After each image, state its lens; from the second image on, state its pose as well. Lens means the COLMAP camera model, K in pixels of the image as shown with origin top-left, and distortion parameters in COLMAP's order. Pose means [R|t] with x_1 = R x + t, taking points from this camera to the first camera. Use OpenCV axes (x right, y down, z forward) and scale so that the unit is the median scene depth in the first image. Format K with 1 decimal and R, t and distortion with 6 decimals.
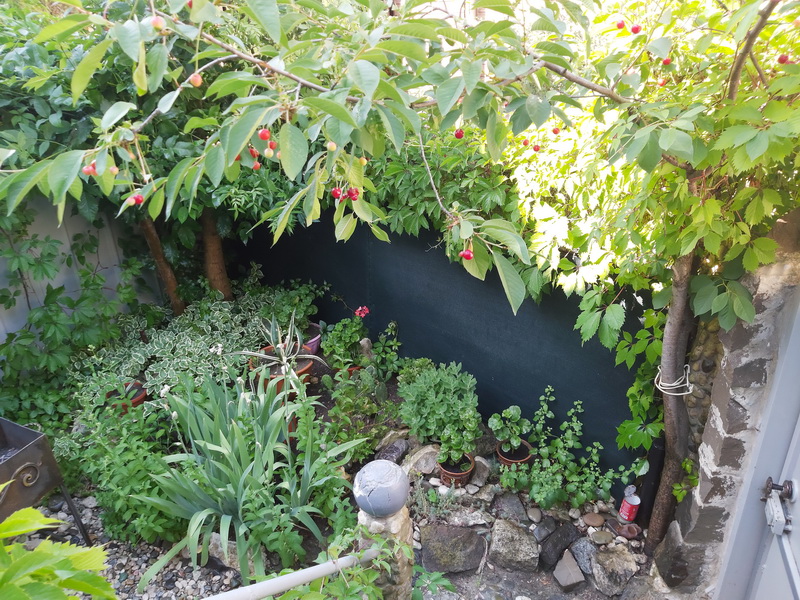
lens RADIAL K [[608.8, 0, 396.2], [0, 608.8, 302.0], [0, 0, 1]] dist [0.014868, -0.029433]
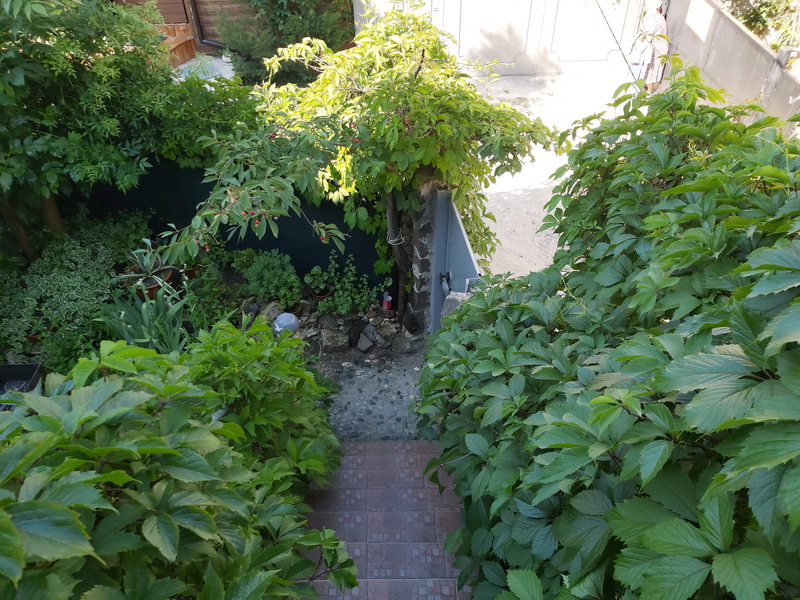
lens RADIAL K [[608.8, 0, 399.7], [0, 608.8, 299.9], [0, 0, 1]] dist [0.014868, -0.029433]
pose [[0.891204, -0.278319, 0.358181, -0.270474], [0.173977, 0.938977, 0.296739, -0.237662], [-0.418912, -0.202140, 0.885241, -0.723280]]
